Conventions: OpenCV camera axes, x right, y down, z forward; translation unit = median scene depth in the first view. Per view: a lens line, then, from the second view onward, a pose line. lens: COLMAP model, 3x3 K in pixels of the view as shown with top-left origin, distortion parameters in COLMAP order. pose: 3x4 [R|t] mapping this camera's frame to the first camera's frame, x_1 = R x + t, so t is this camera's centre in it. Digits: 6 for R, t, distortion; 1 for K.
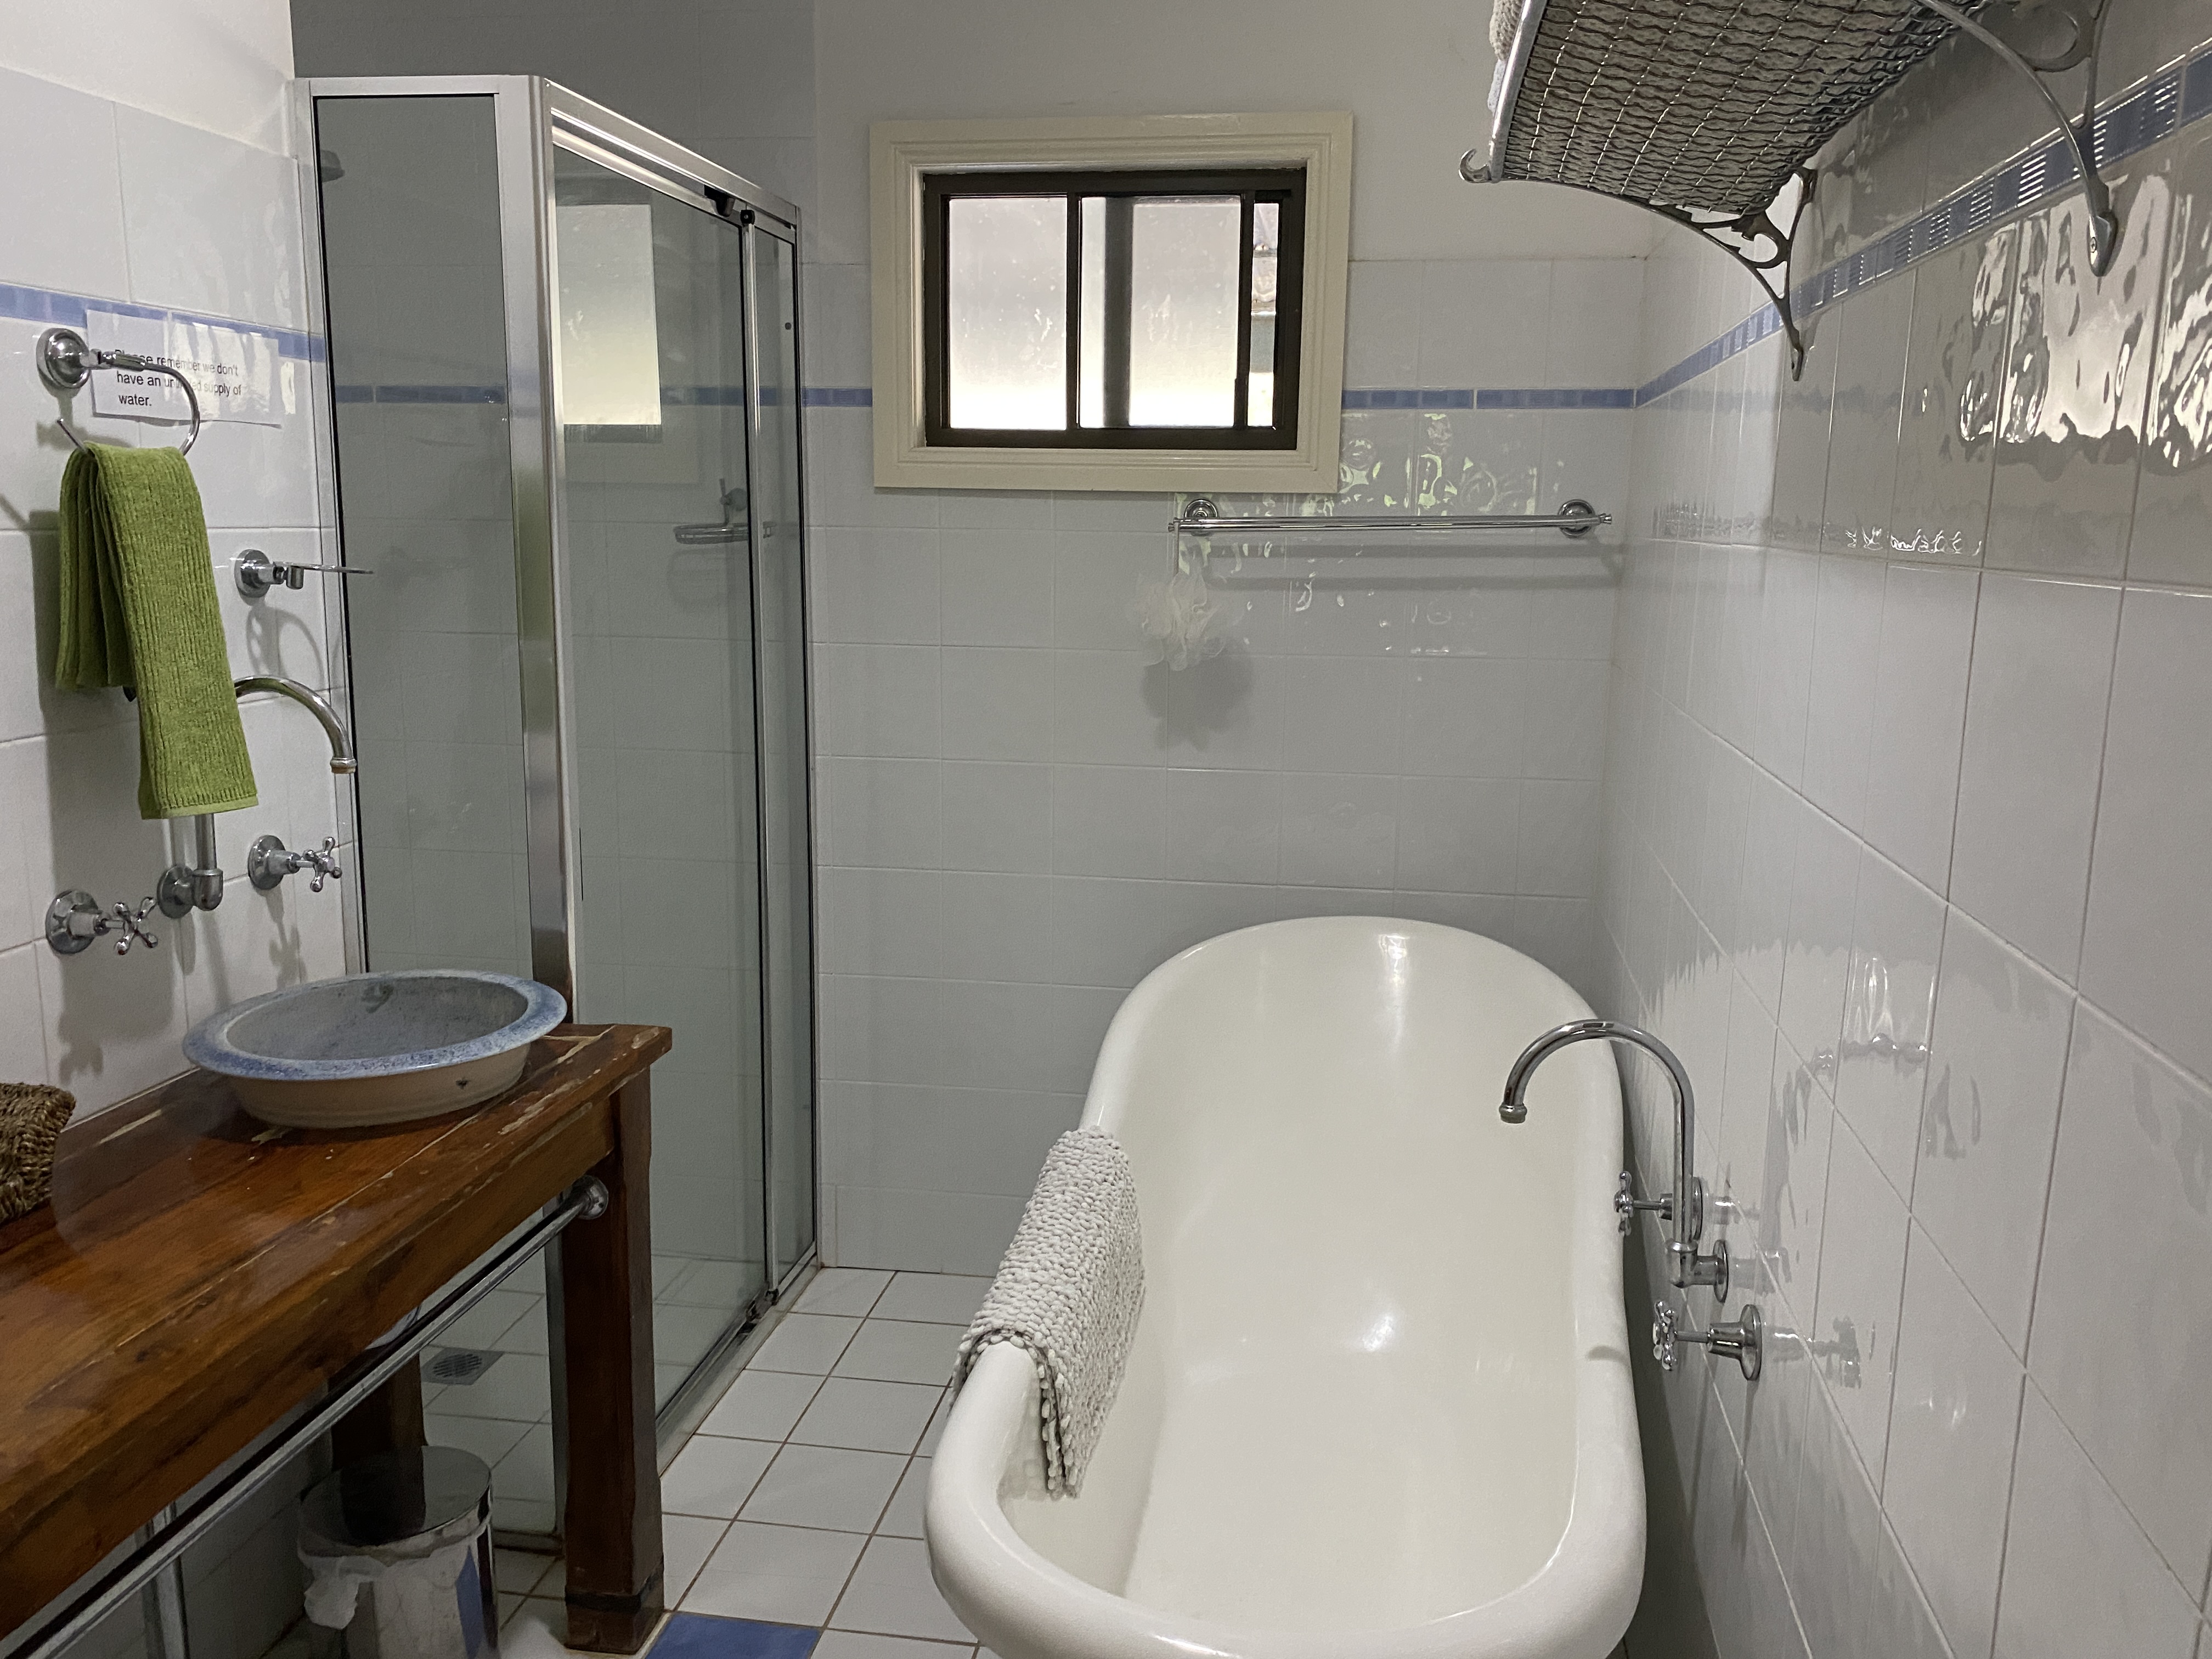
lens RADIAL K [[1700.9, 0, 1108.4], [0, 1700.9, 827.5], [0, 0, 1]] dist [0.008595, -0.001136]
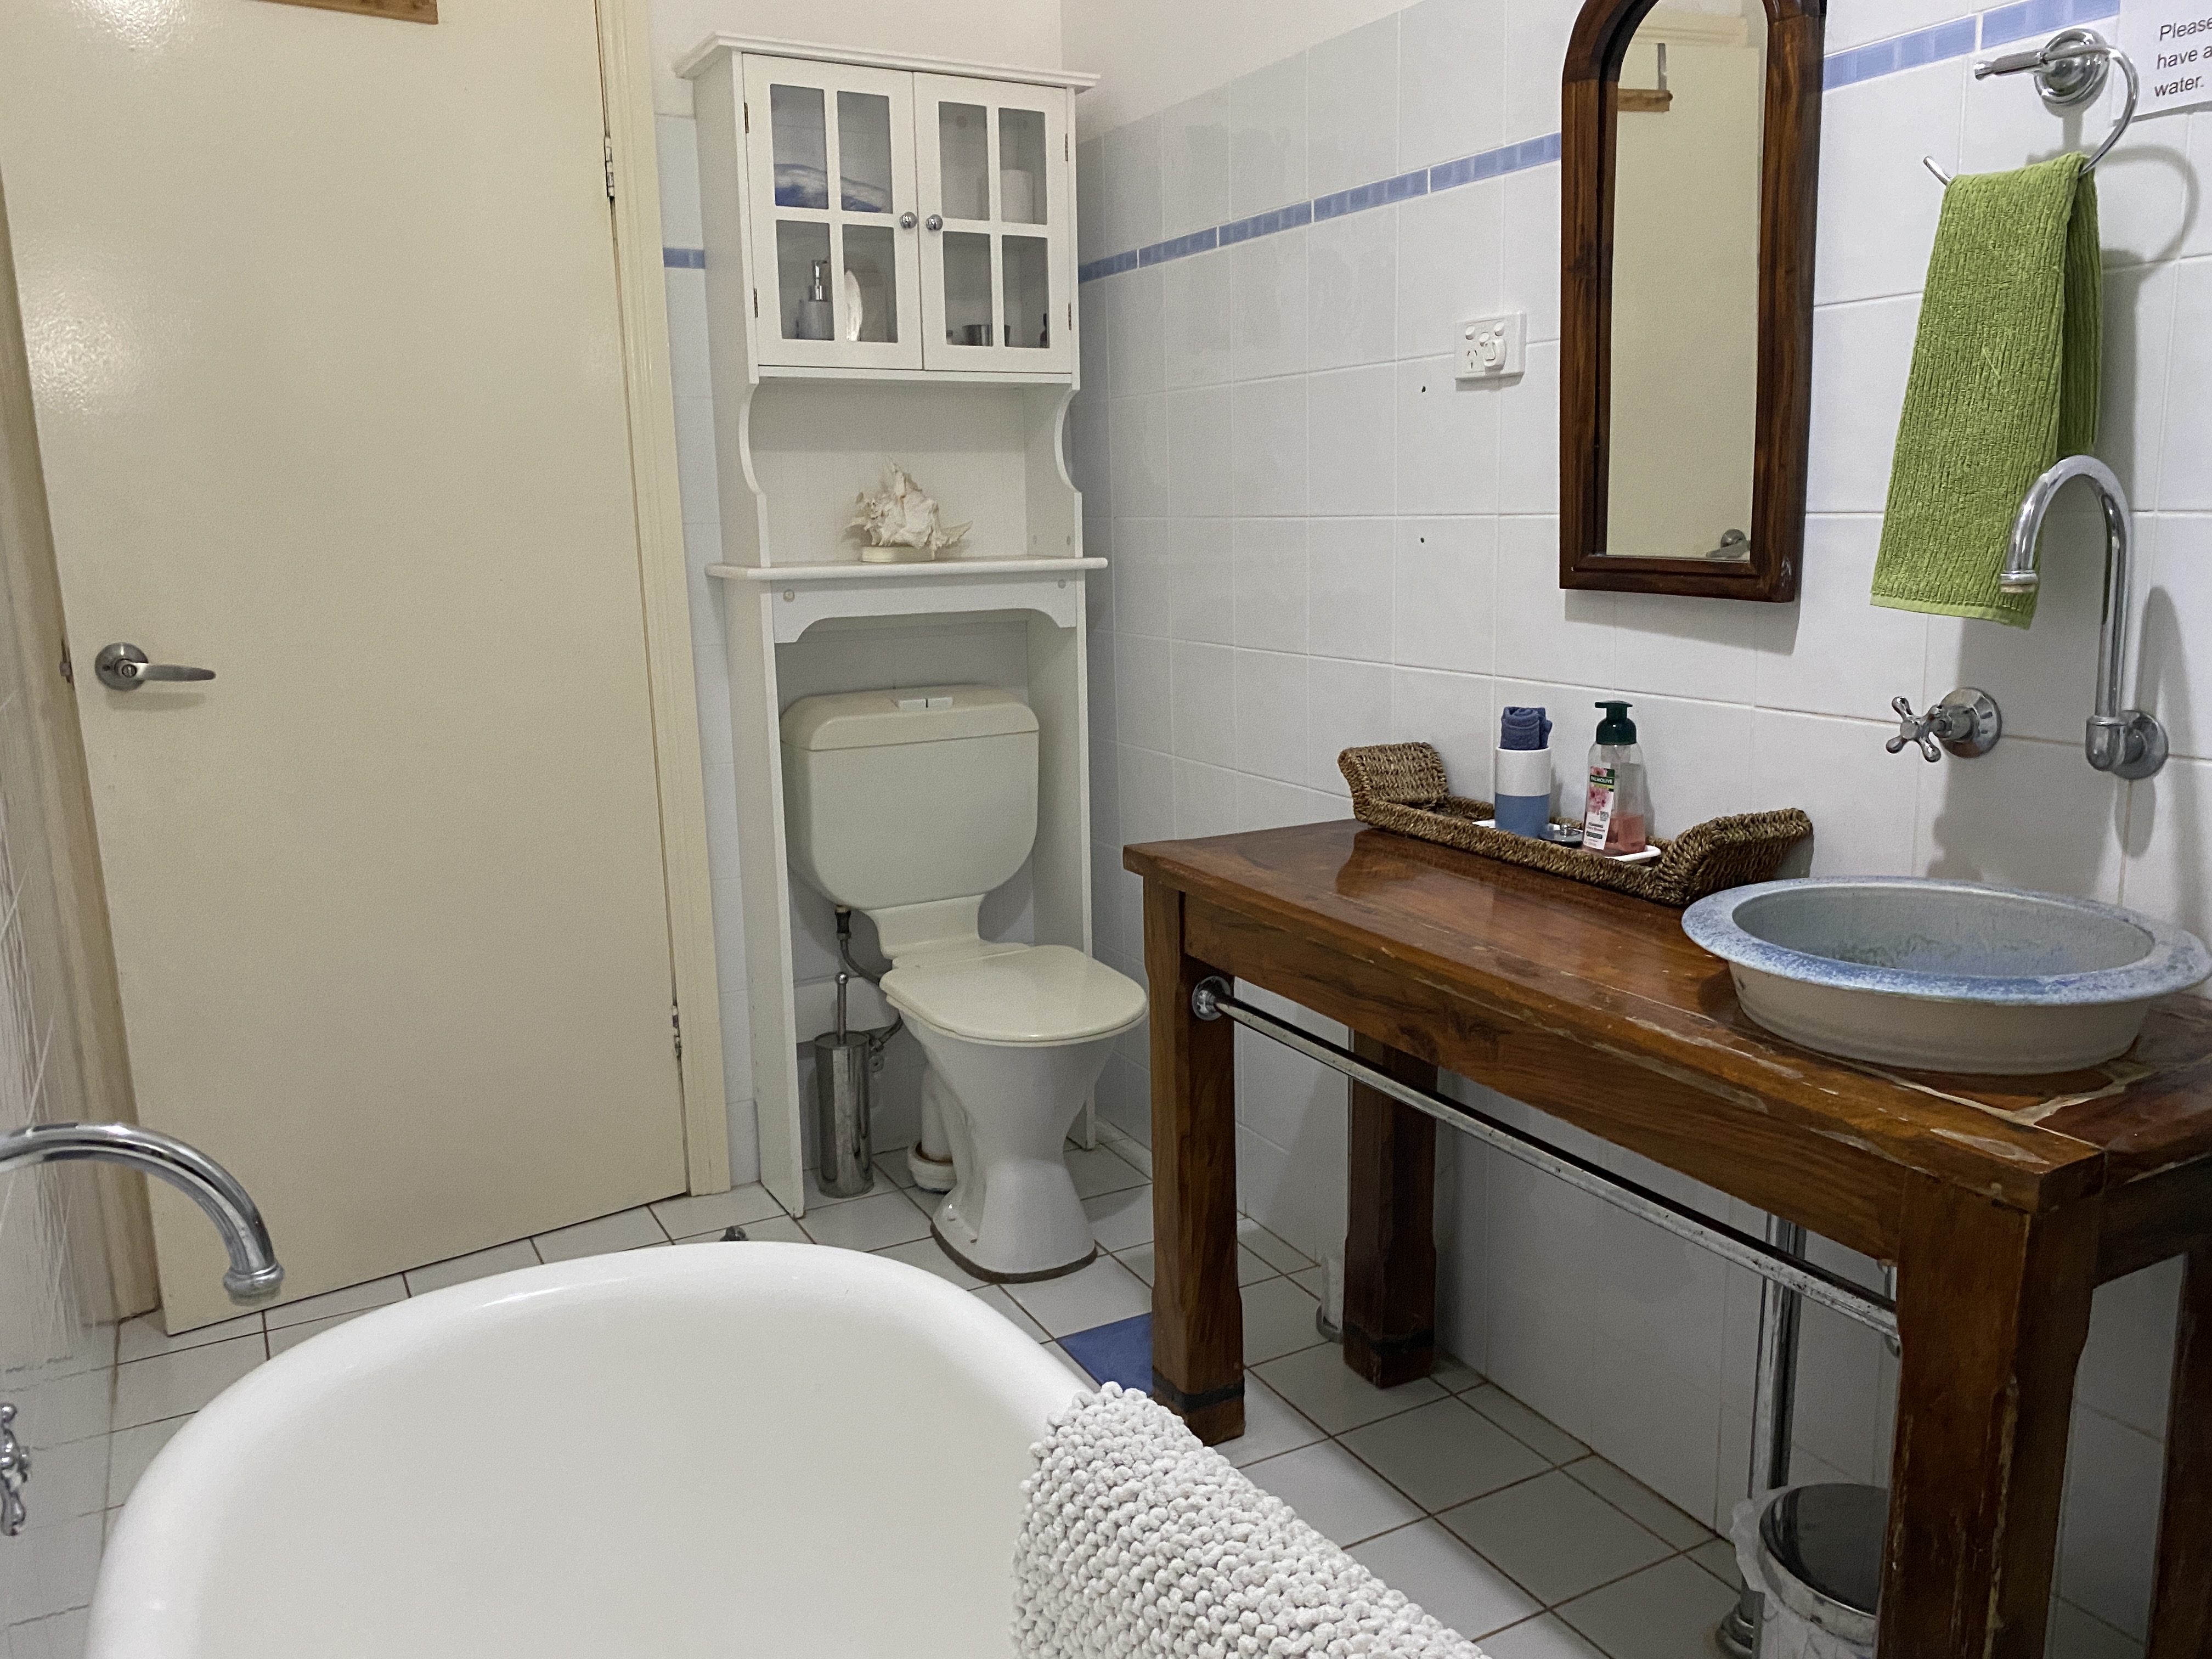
lens RADIAL K [[1700.9, 0, 1111.0], [0, 1700.9, 826.5], [0, 0, 1]] dist [0.008595, -0.001136]
pose [[-0.792046, 0.119500, -0.598651, 0.292947], [-0.103354, 0.940246, 0.324431, -0.133427], [0.601649, 0.318837, -0.732367, 1.331238]]
